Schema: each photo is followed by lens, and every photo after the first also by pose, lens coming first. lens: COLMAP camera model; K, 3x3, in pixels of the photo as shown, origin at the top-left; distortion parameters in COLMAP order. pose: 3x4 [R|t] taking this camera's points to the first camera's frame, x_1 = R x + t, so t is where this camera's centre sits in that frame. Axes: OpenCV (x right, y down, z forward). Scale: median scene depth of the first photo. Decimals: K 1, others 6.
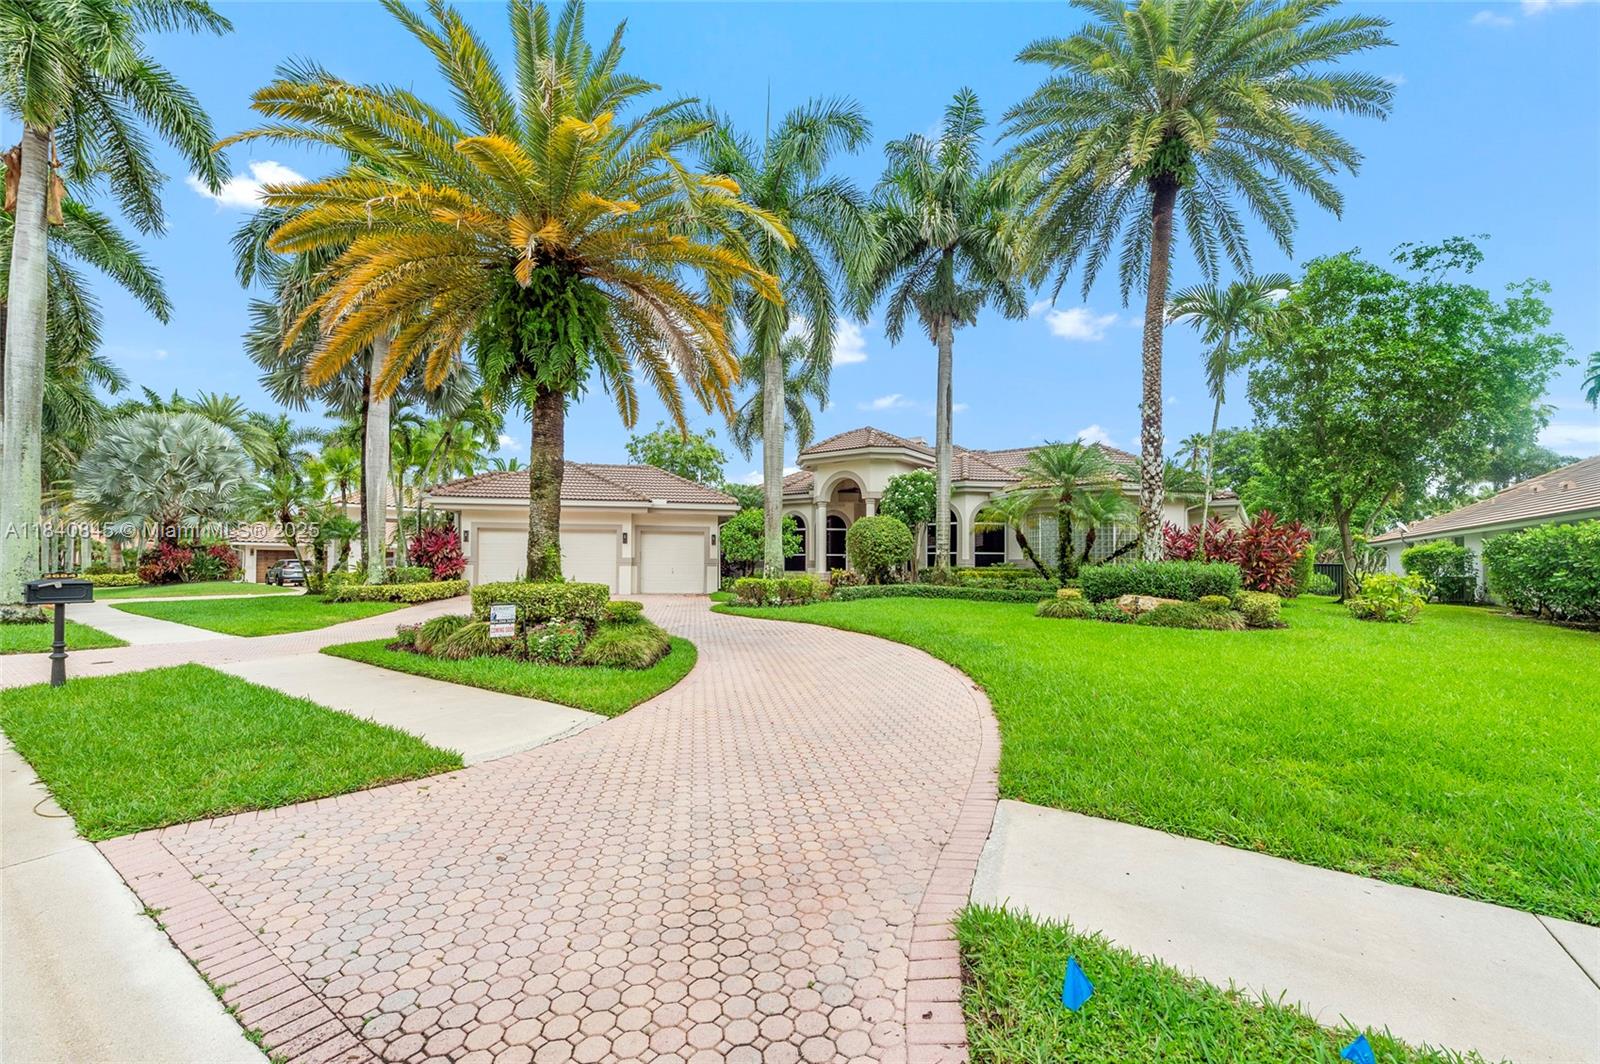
lens RADIAL K [[628.6, 0, 799.7], [0, 628.6, 552.7], [0, 0, 1]] dist [0.015507, -0.000004]
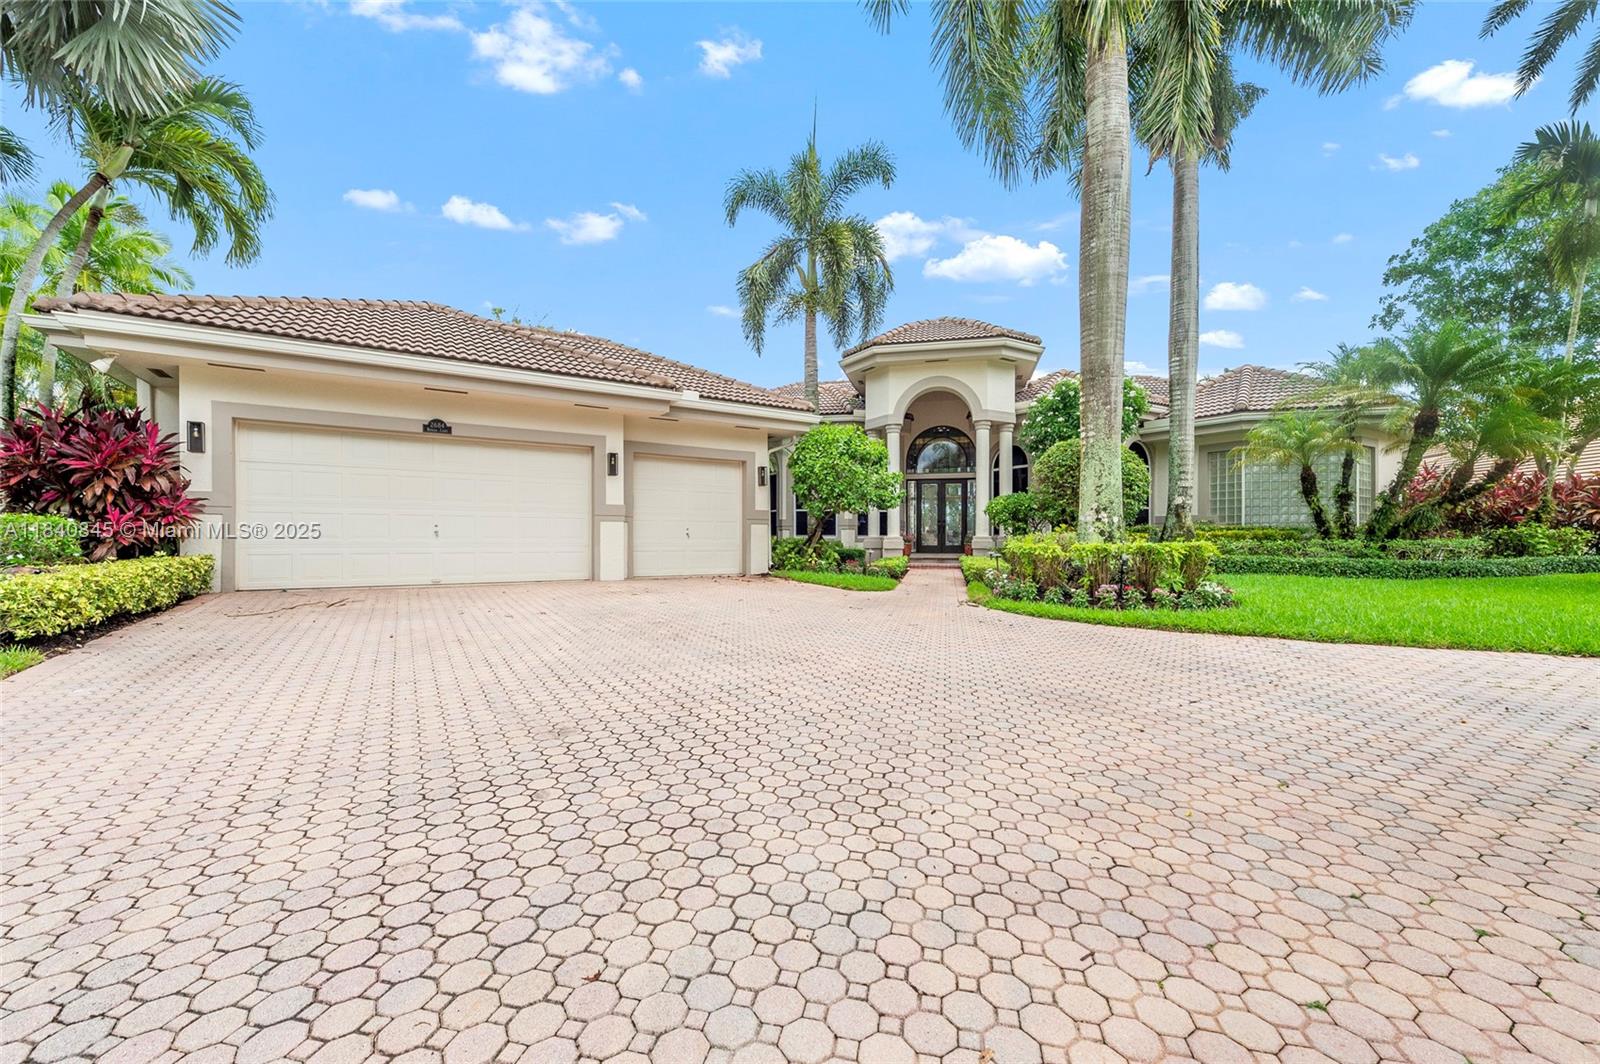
lens RADIAL K [[628.6, 0, 799.7], [0, 628.6, 552.7], [0, 0, 1]] dist [0.015507, -0.000004]
pose [[0.925230, -0.012979, 0.379186, -0.328790], [-0.005868, 0.998806, 0.048506, 0.020532], [-0.379362, -0.047104, 0.924048, 0.494379]]
